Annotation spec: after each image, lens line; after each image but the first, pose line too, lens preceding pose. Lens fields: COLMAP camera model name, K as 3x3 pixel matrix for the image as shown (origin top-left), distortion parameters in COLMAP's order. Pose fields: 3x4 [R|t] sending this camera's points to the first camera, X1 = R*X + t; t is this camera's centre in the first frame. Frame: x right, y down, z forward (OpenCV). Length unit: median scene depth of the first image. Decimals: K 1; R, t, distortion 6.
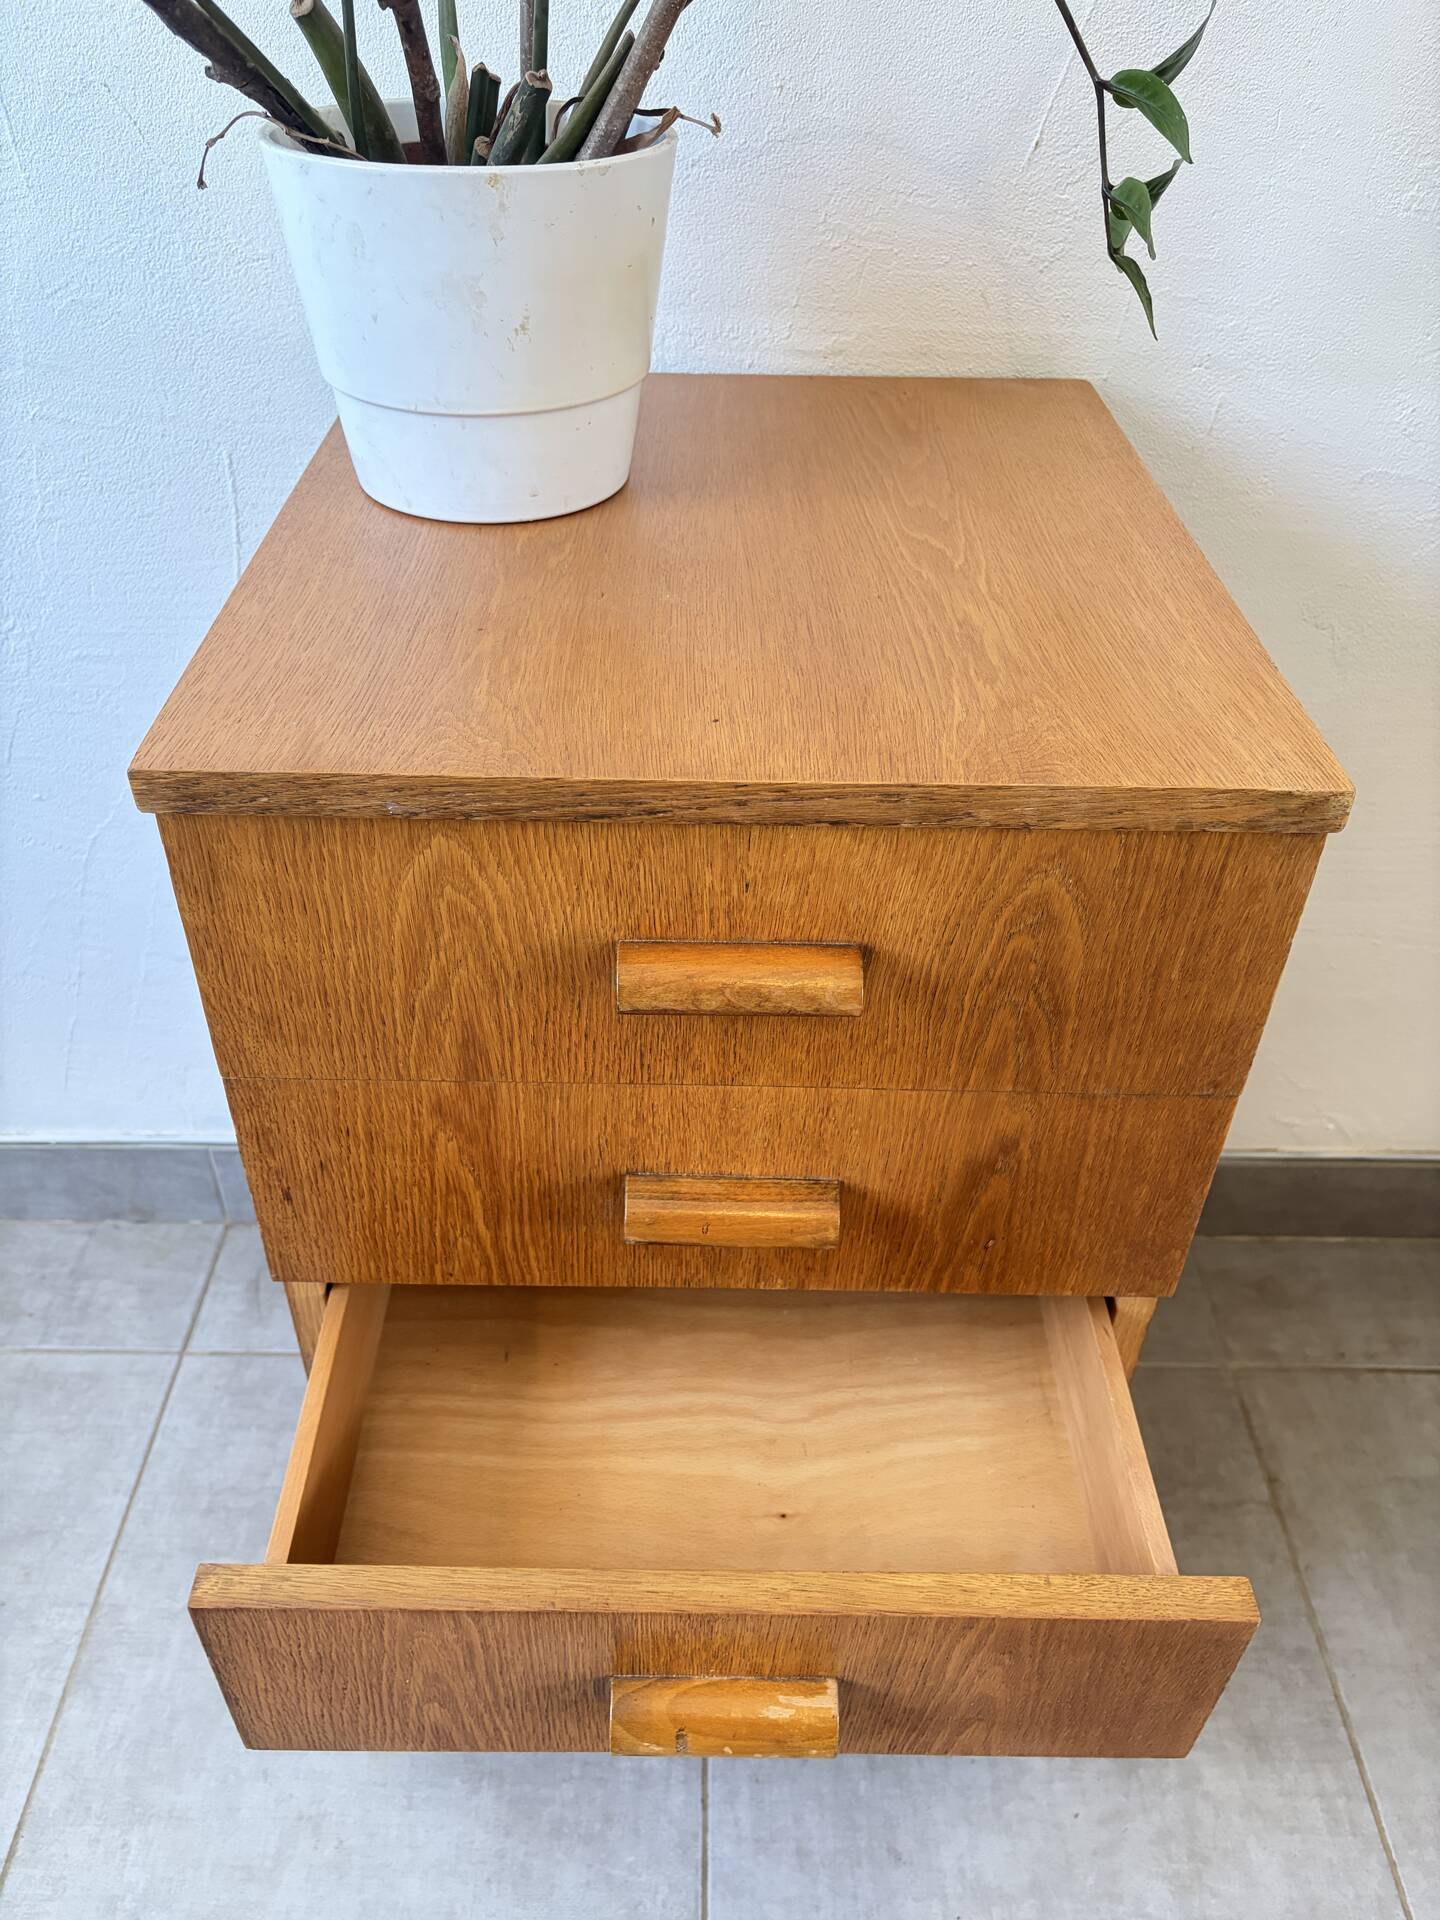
lens RADIAL K [[1456.5, 0, 711.1], [0, 1456.5, 972.6], [0, 0, 1]] dist [0.058310, -0.066903]
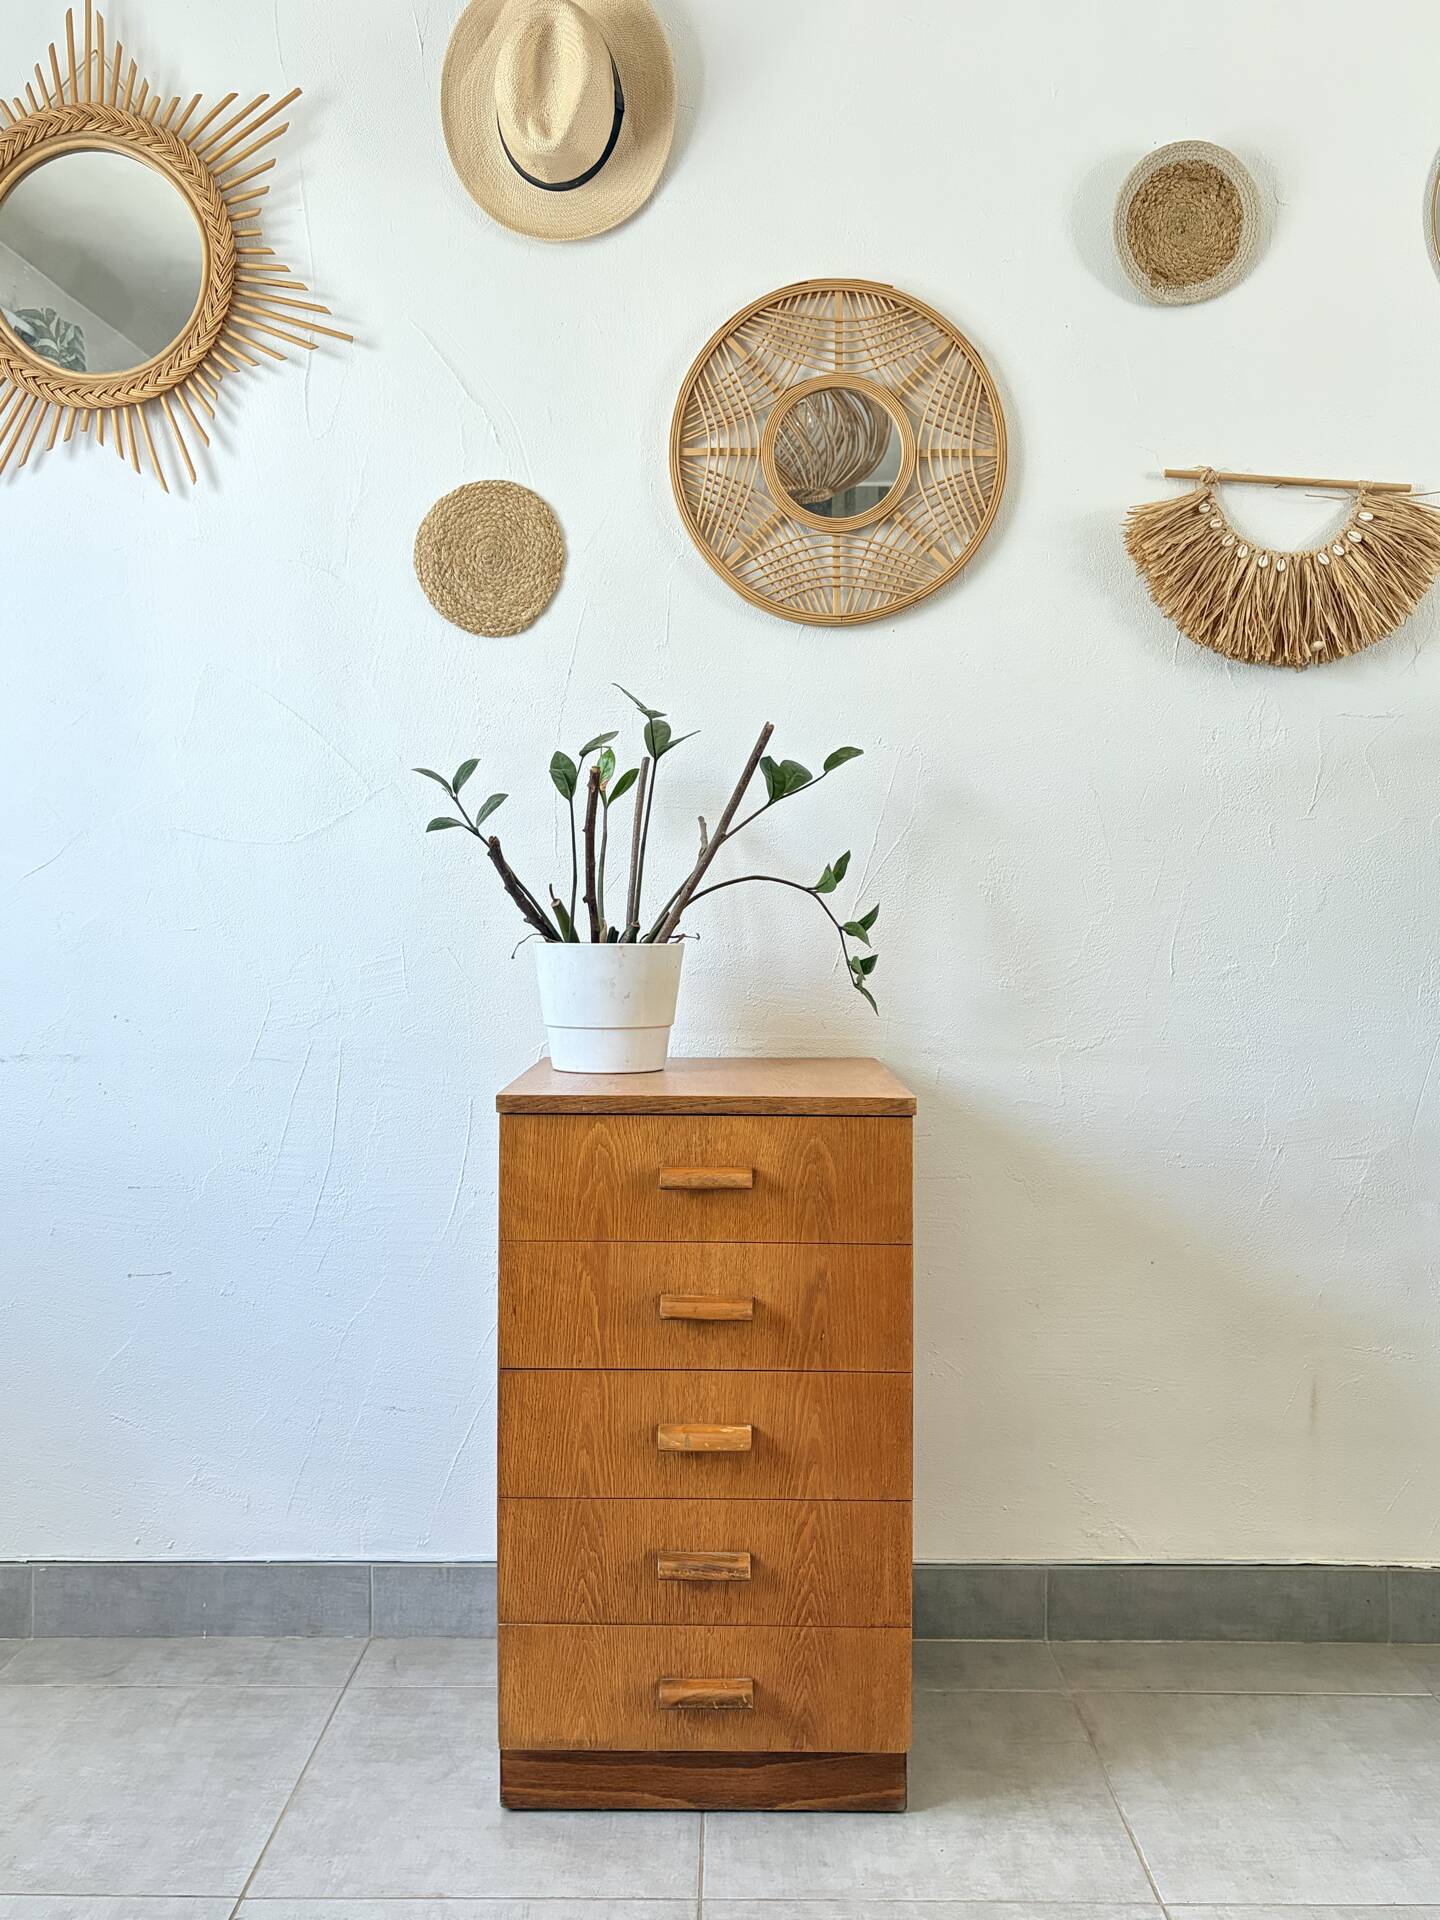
lens RADIAL K [[1705.6, 0, 718.7], [0, 1705.6, 968.0], [0, 0, 1]] dist [0.051524, -0.052822]
pose [[0.999863, -0.015615, -0.005504, 0.055551], [0.009220, 0.801228, -0.598288, 1.324696], [0.013752, 0.598155, 0.801263, -1.464513]]
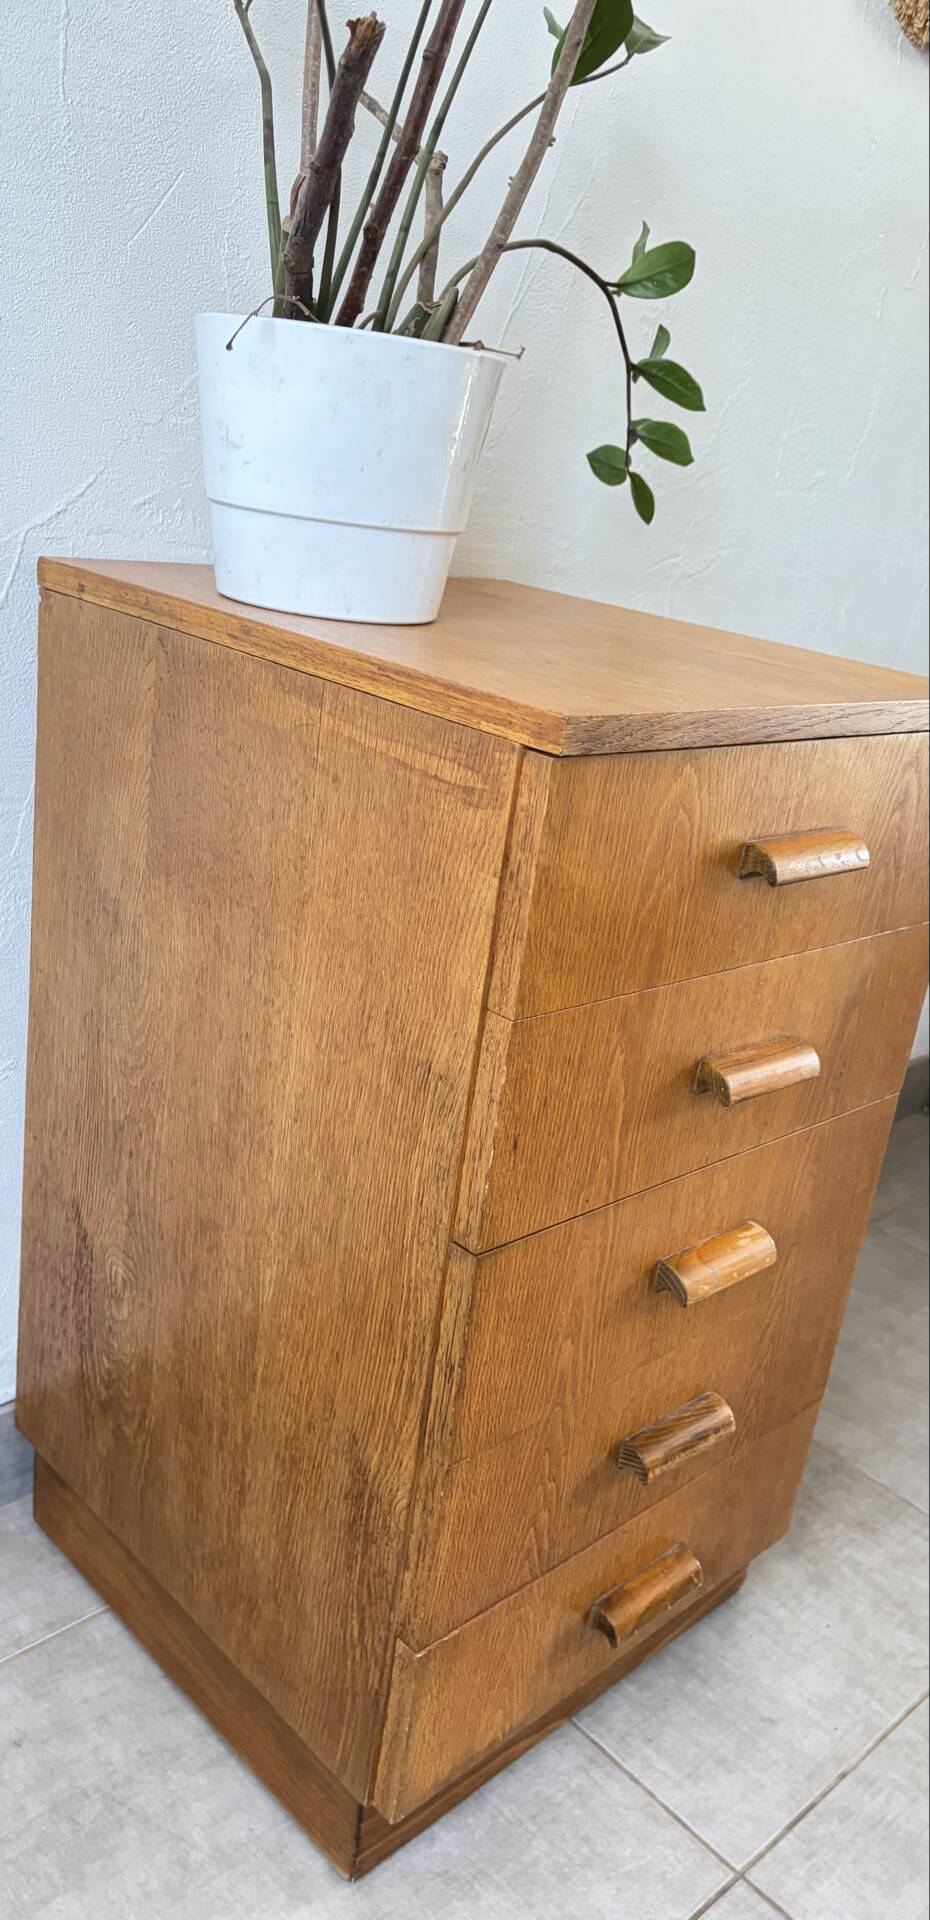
lens RADIAL K [[1464.7, 0, 483.6], [0, 1464.7, 973.2], [0, 0, 1]] dist [0.040455, -0.035163]
pose [[0.709739, -0.167499, 0.684263, -1.056708], [0.337104, 0.933645, -0.121110, 0.155971], [-0.618573, 0.316624, 0.719109, 0.151538]]
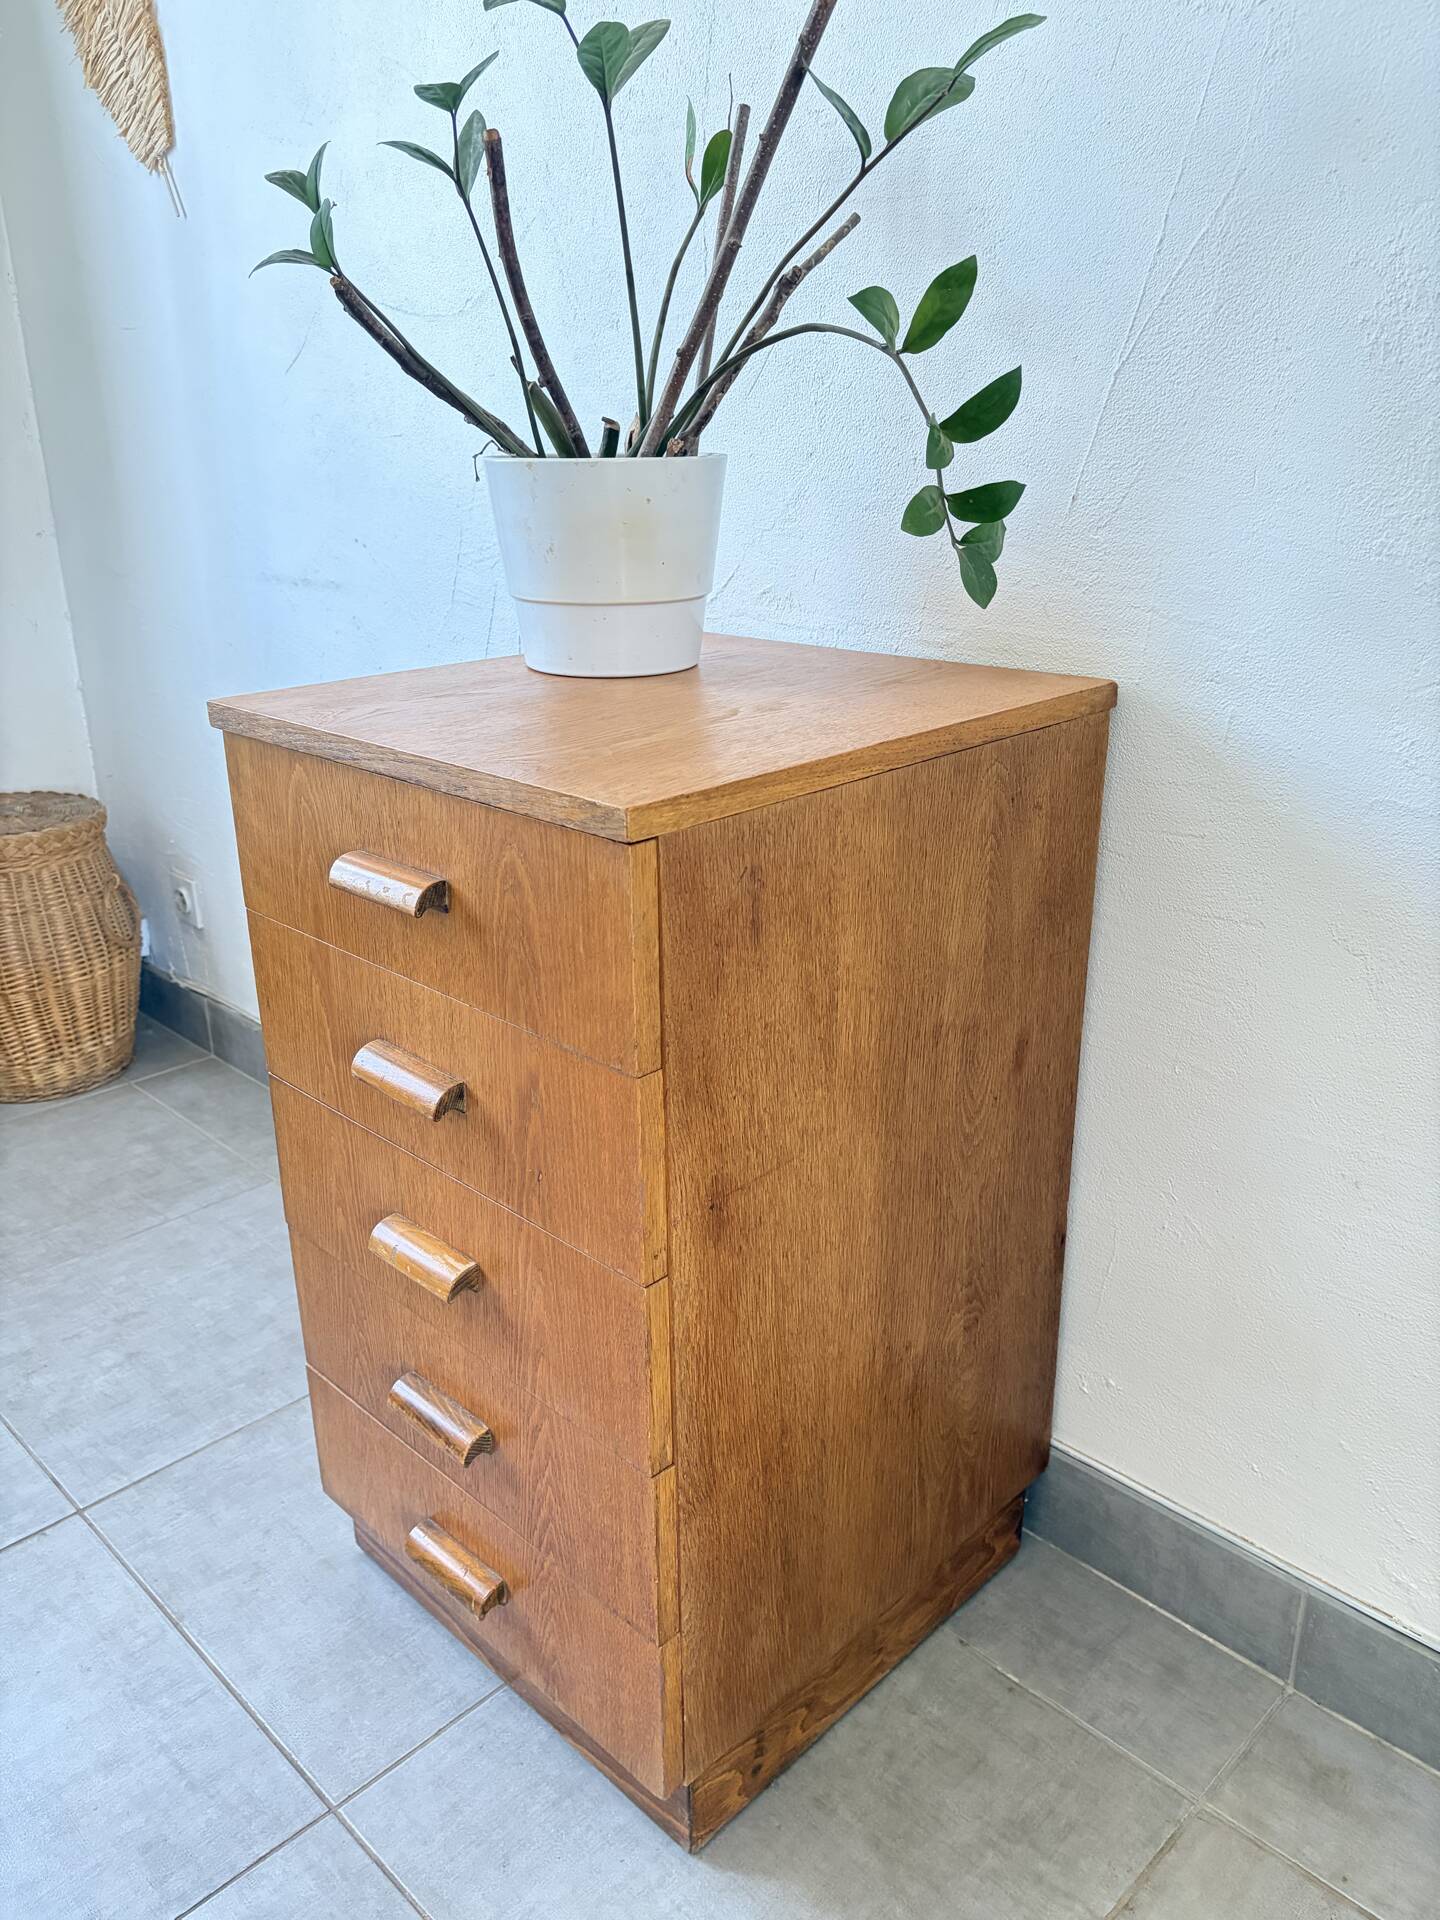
lens RADIAL K [[1456.5, 0, 706.2], [0, 1456.5, 973.9], [0, 0, 1]] dist [0.058310, -0.066903]
pose [[0.704376, 0.225577, -0.673030, 1.159853], [-0.419598, 0.897086, -0.138468, 0.142792], [0.572531, 0.379935, 0.726538, 0.066200]]
